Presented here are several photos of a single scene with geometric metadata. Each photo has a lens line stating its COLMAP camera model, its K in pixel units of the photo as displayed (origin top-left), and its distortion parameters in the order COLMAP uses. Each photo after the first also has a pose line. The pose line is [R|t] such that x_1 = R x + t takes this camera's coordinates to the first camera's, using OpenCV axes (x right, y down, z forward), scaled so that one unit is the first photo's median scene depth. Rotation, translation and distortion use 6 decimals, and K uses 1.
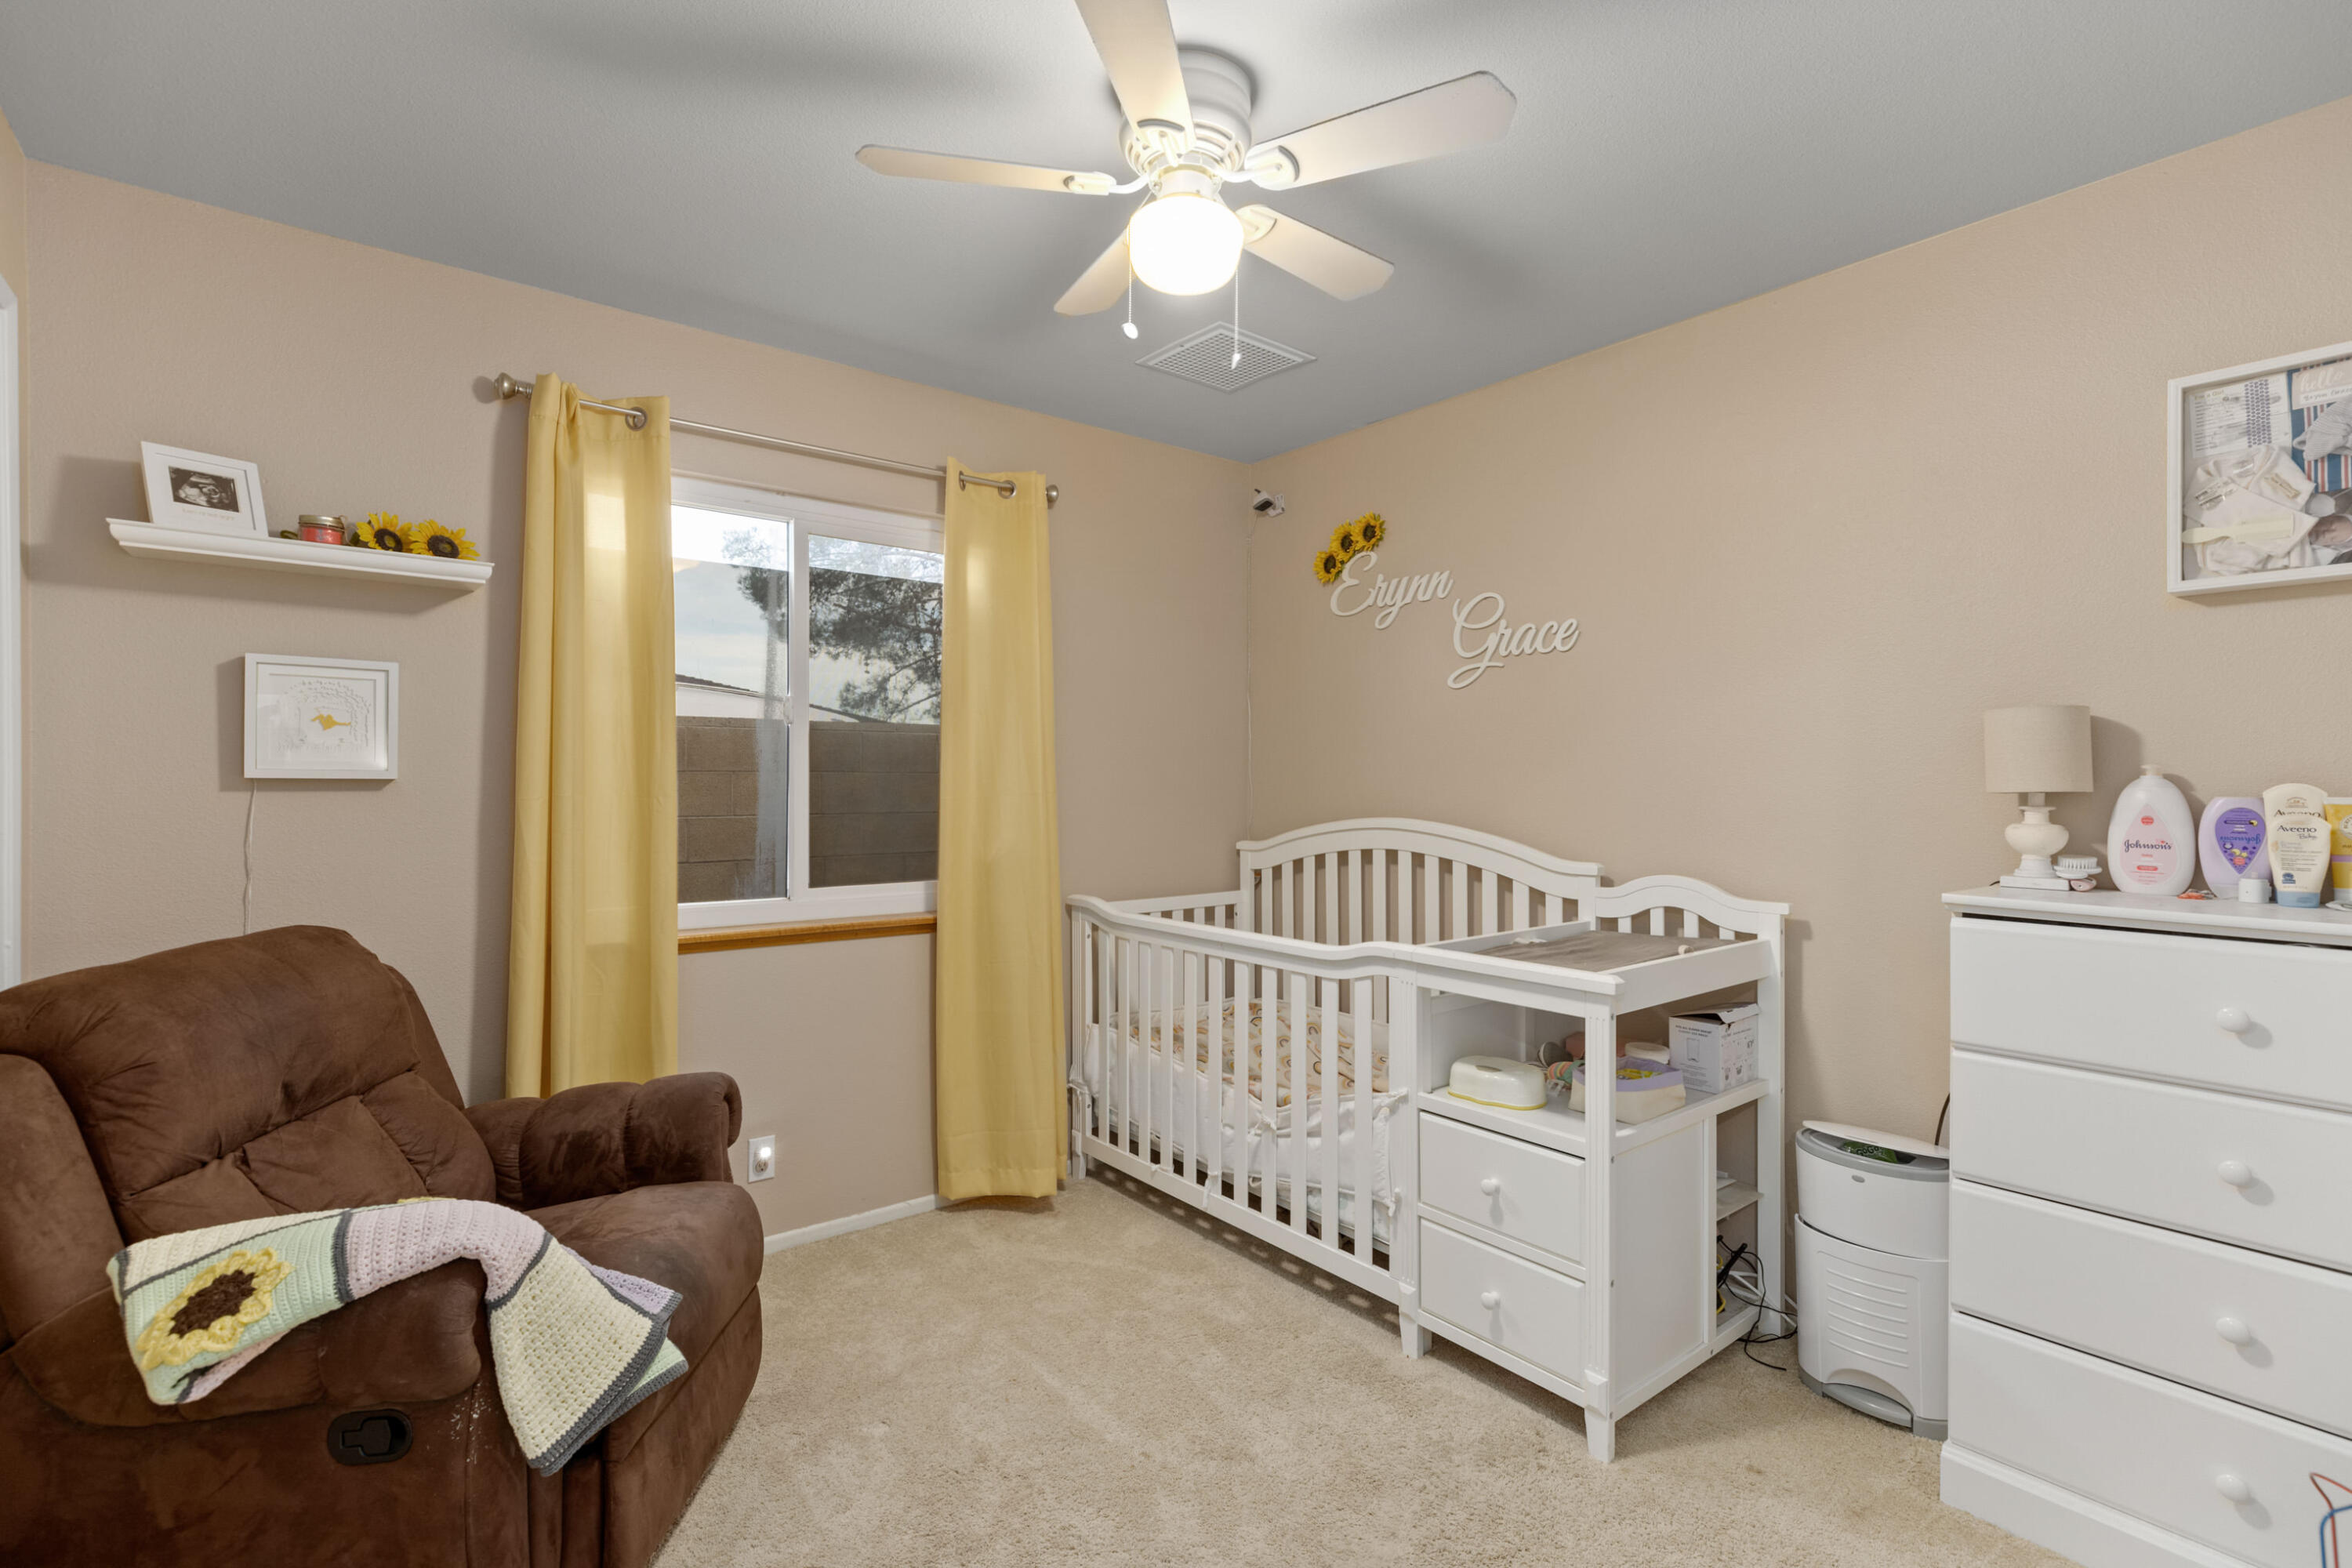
lens RADIAL K [[1070.7, 0, 1171.0], [0, 1070.7, 779.3], [0, 0, 1]] dist [0.001749, 0.000424]
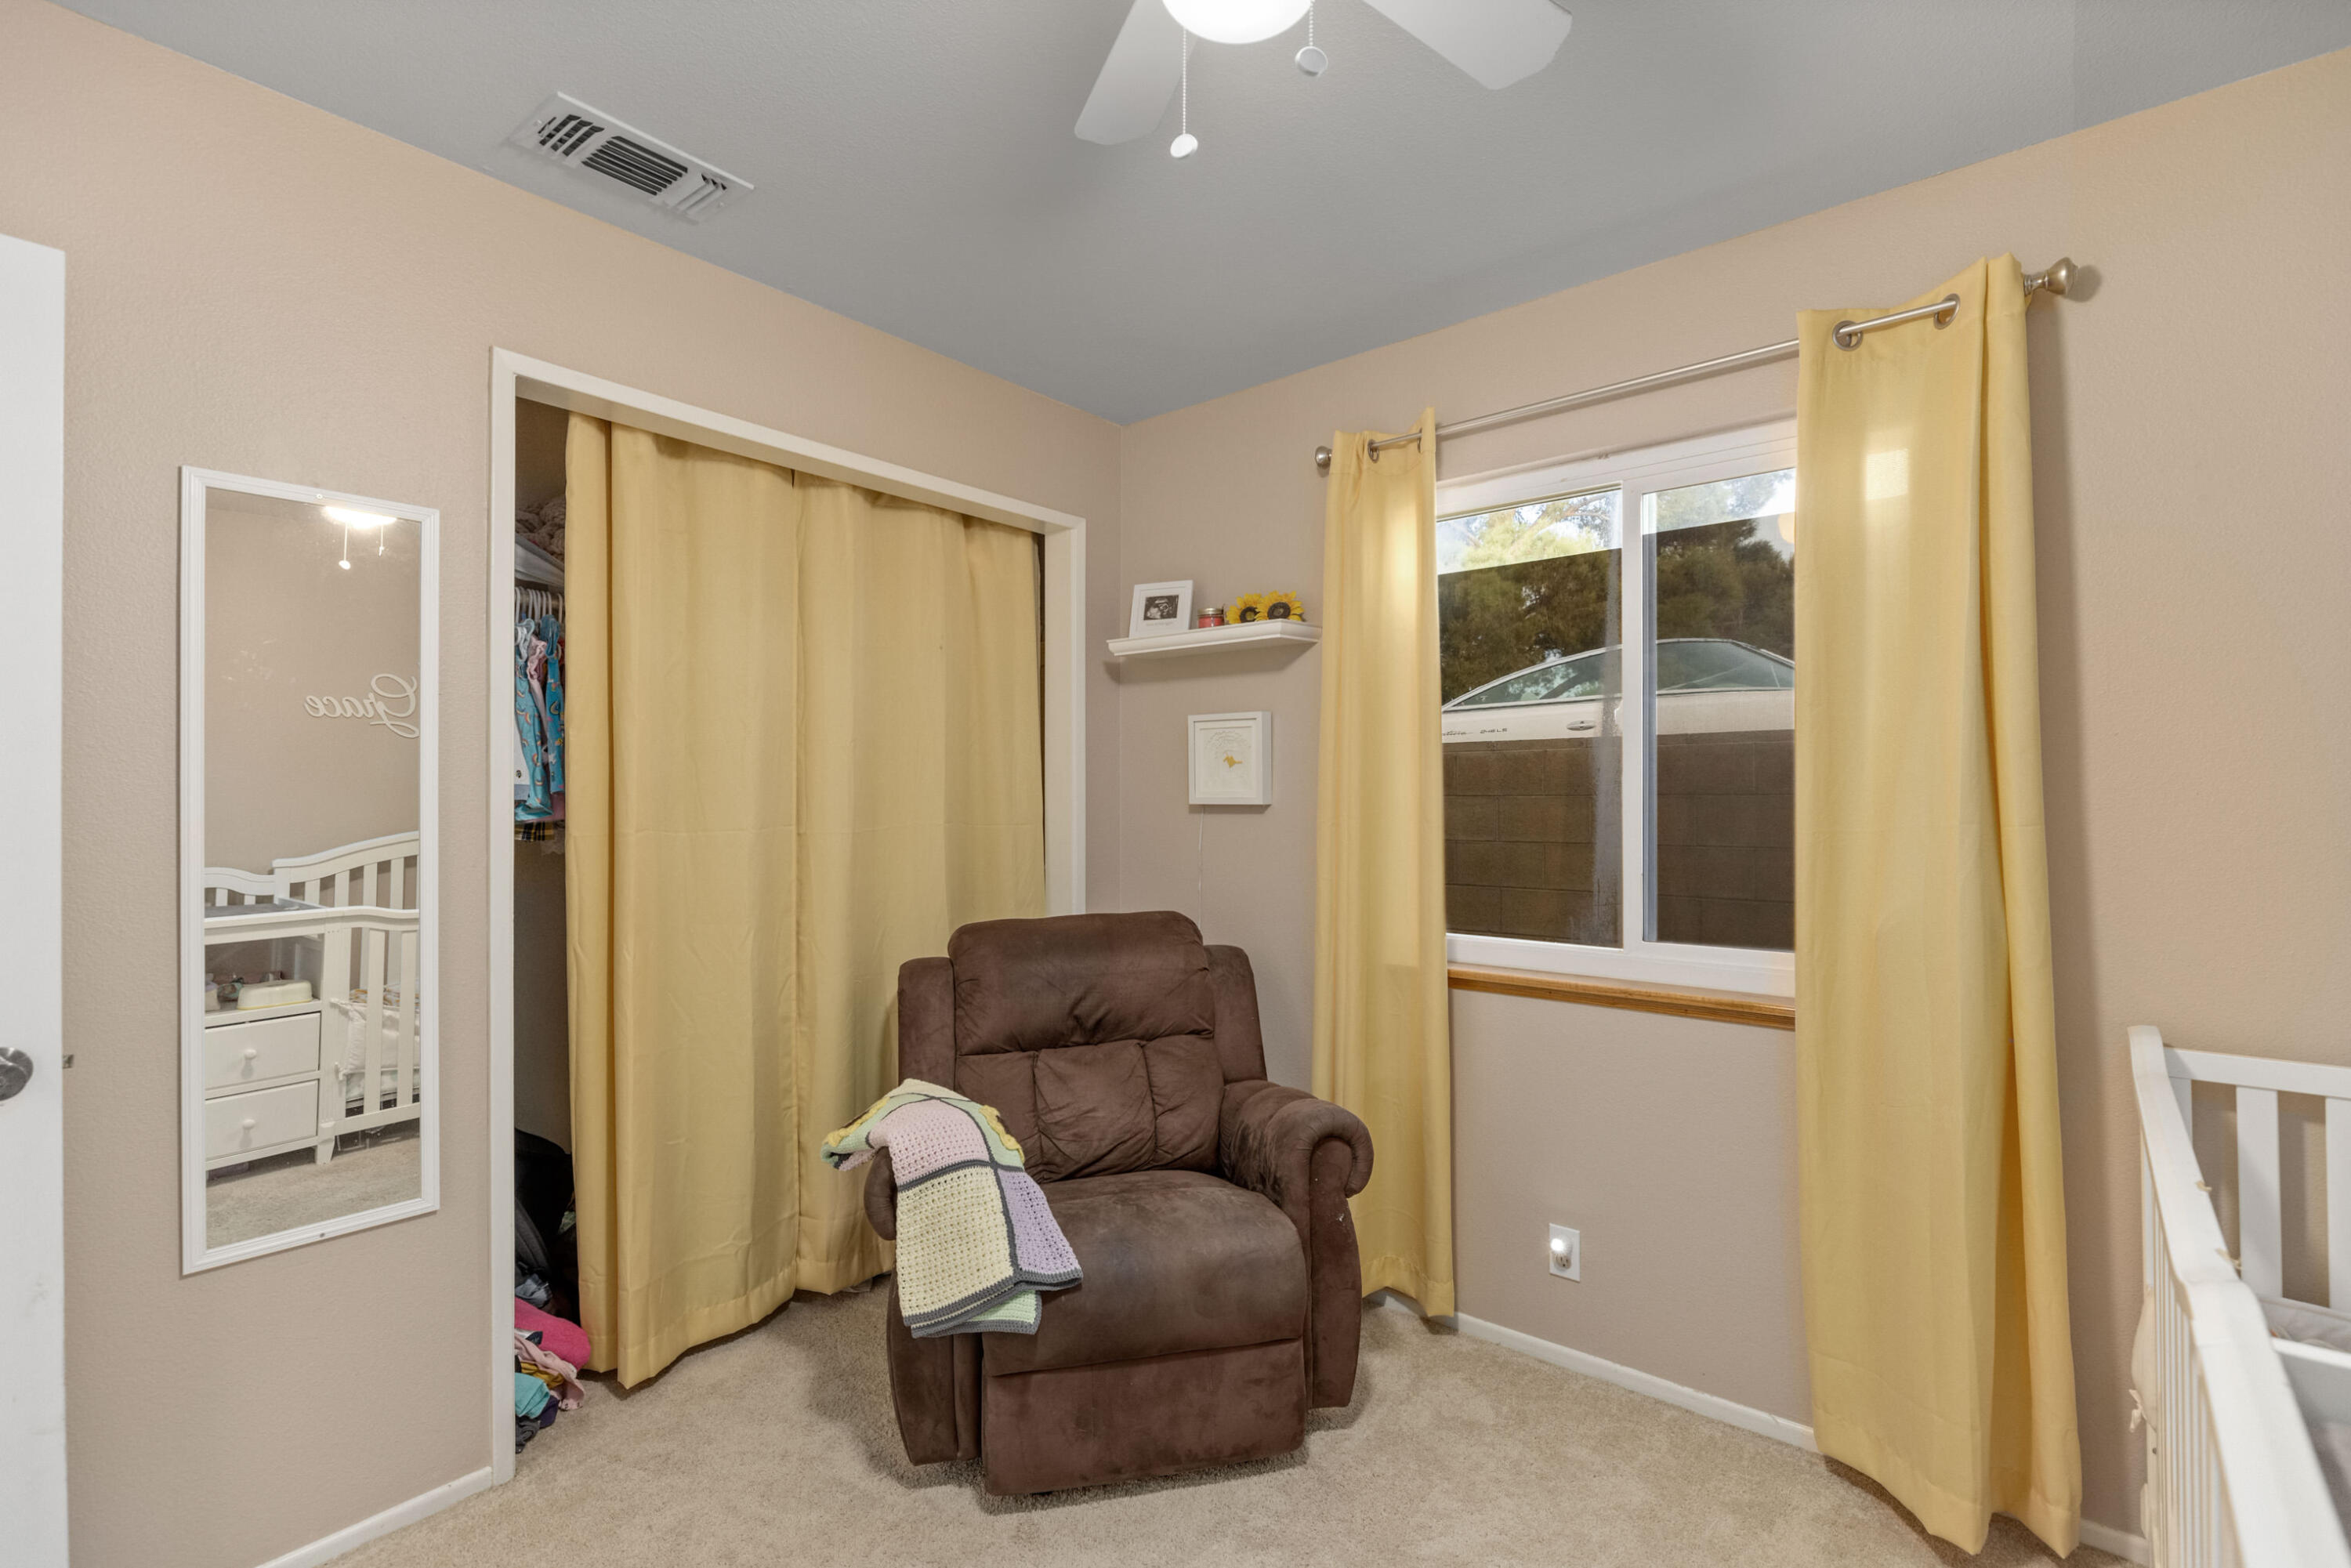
lens RADIAL K [[1070.2, 0, 1170.6], [0, 1070.2, 793.8], [0, 0, 1]] dist [0.001749, 0.000424]
pose [[0.197534, -0.011480, -0.980229, 0.474265], [0.004939, 0.999930, -0.010715, 0.000322], [0.980284, -0.002725, 0.197577, 0.646364]]
